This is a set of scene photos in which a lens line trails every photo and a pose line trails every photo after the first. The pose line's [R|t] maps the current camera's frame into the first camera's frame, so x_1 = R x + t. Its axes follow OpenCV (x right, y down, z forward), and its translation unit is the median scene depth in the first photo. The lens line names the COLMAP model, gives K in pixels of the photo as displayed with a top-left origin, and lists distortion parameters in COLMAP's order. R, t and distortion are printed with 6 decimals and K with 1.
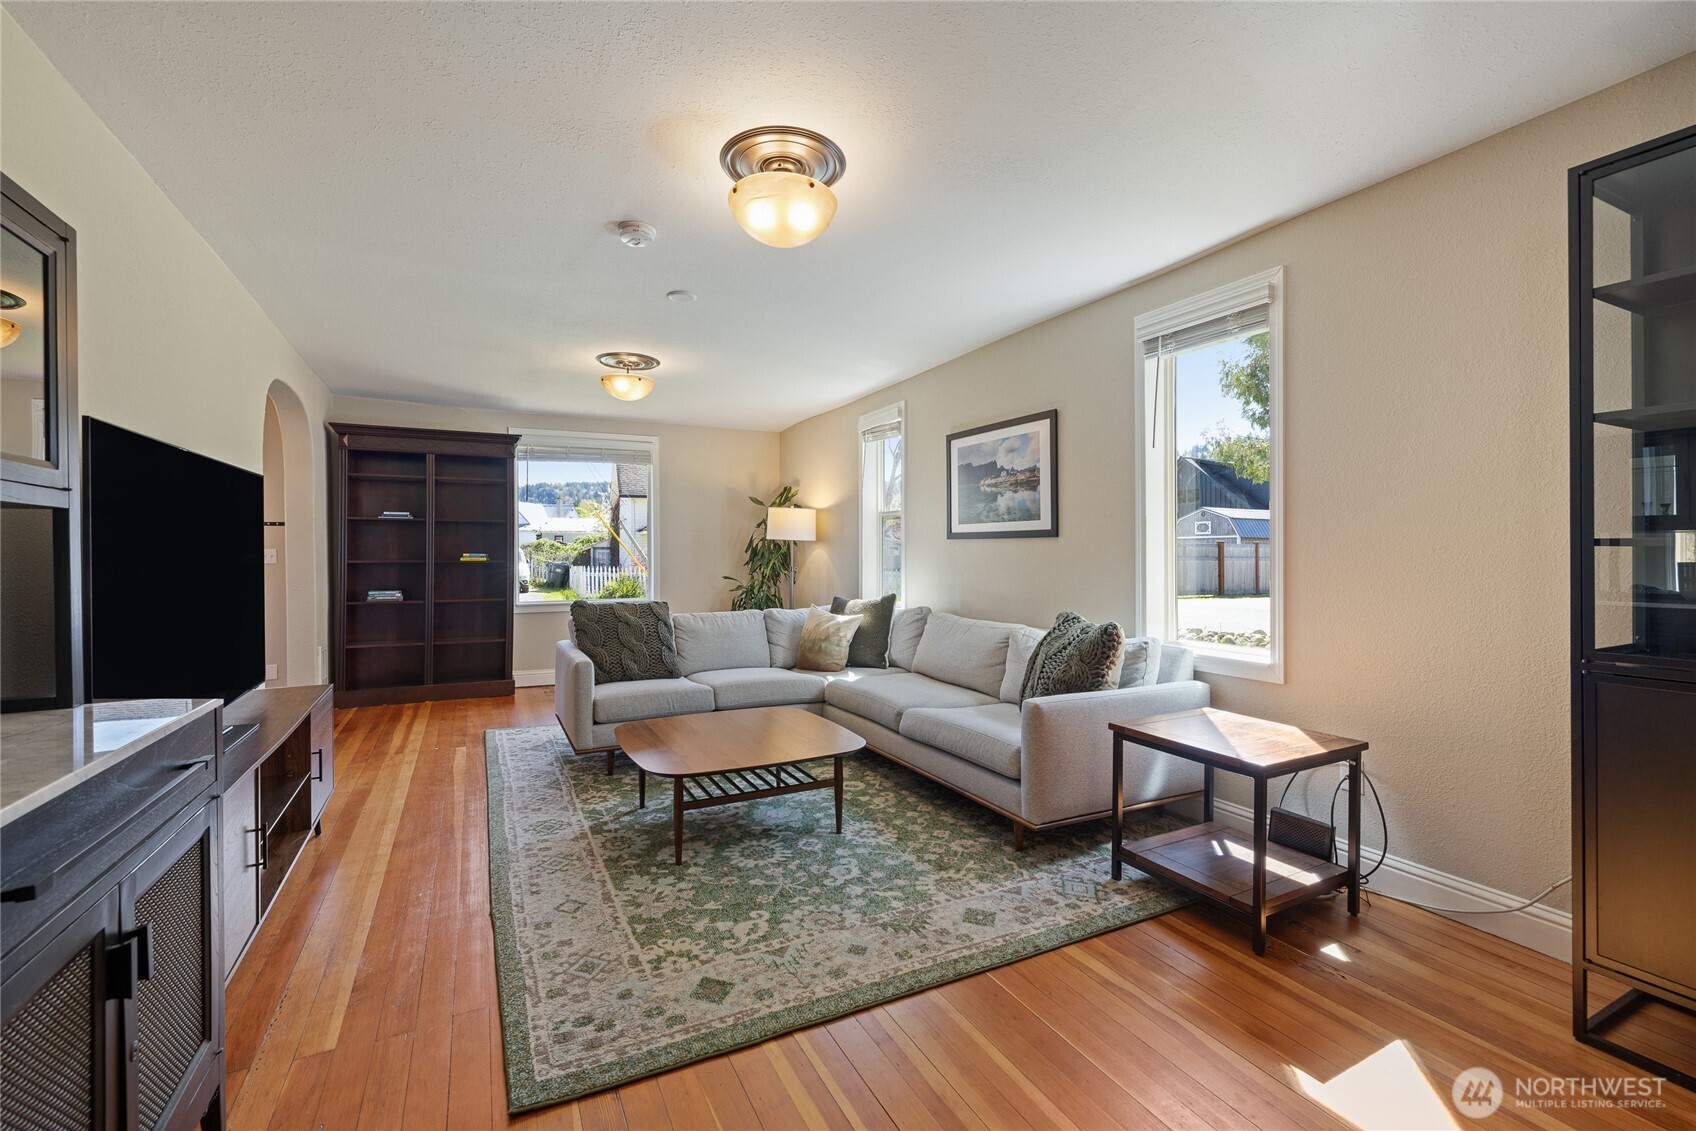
lens RADIAL K [[735.5, 0, 840.7], [0, 735.5, 556.5], [0, 0, 1]] dist [-0.000811, 0.000101]
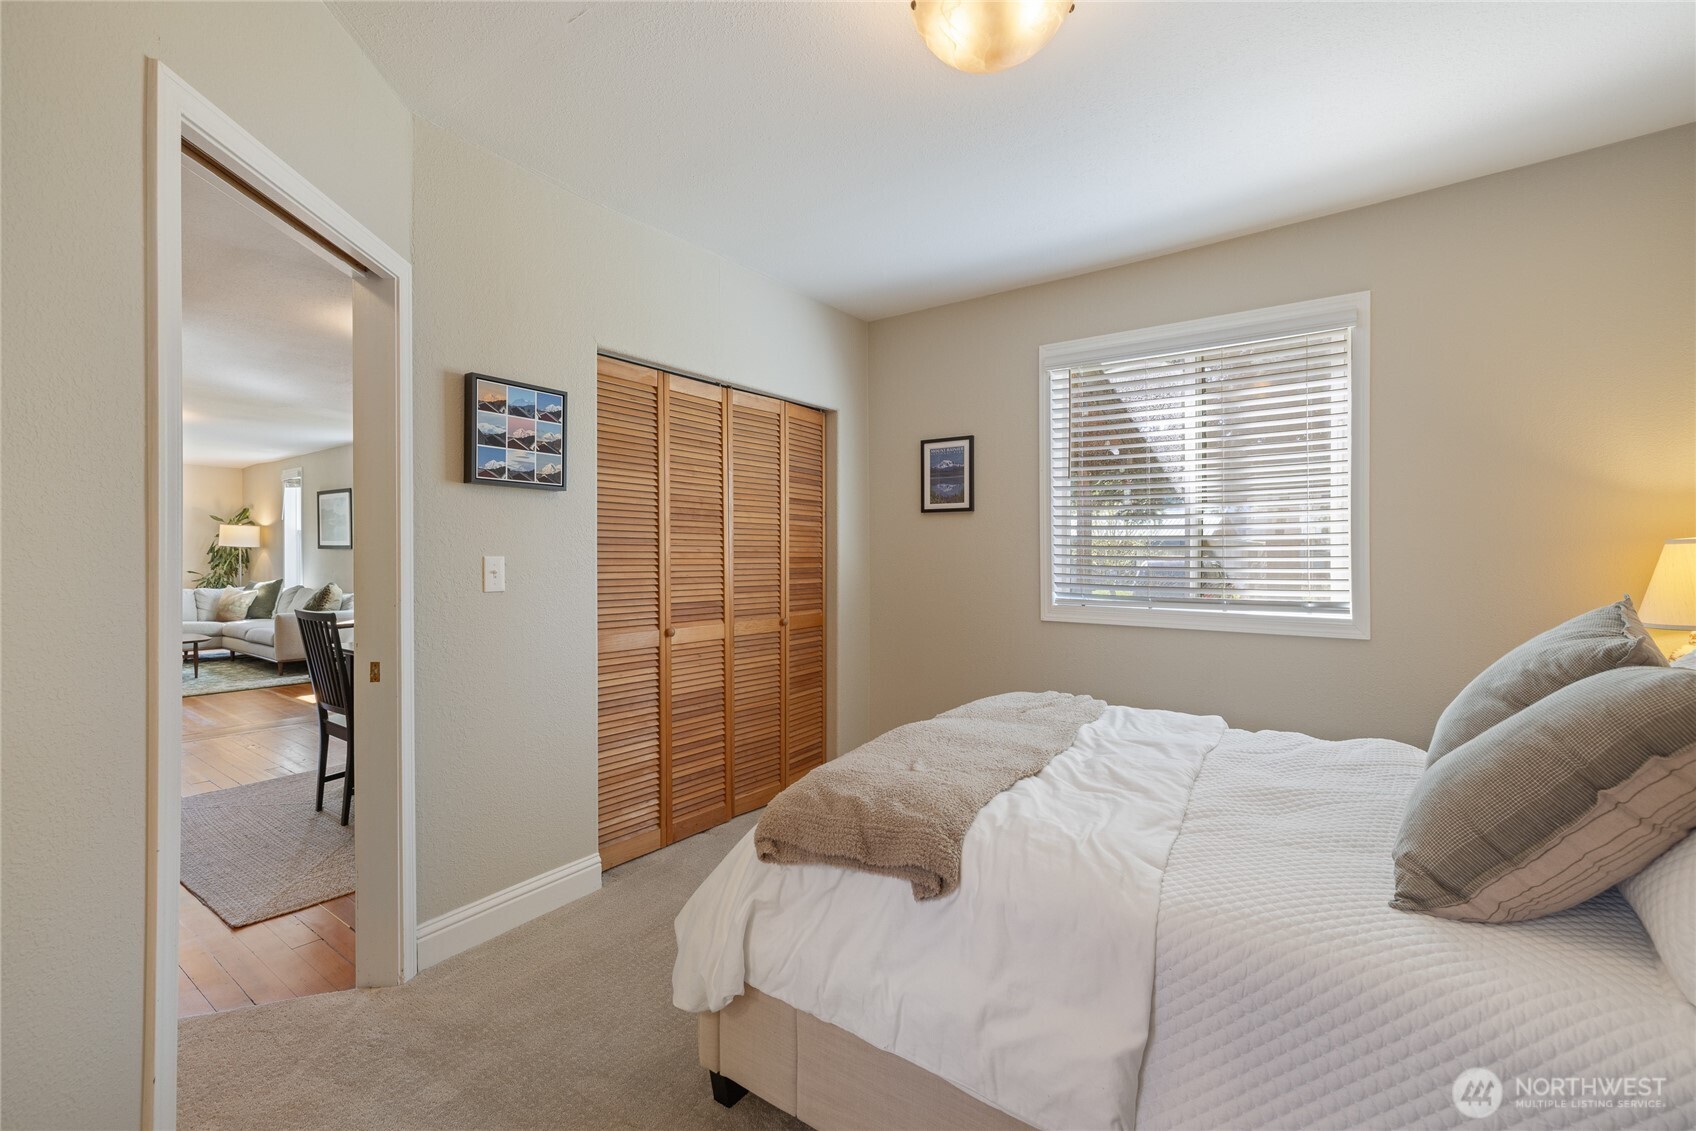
lens RADIAL K [[742.6, 0, 838.0], [0, 742.6, 569.9], [0, 0, 1]] dist [-0.001695, -0.000232]
pose [[0.893967, 0.000293, 0.448132, 0.359917], [-0.007496, 0.999870, 0.014301, -0.005431], [-0.448069, -0.016144, 0.893853, -0.936324]]
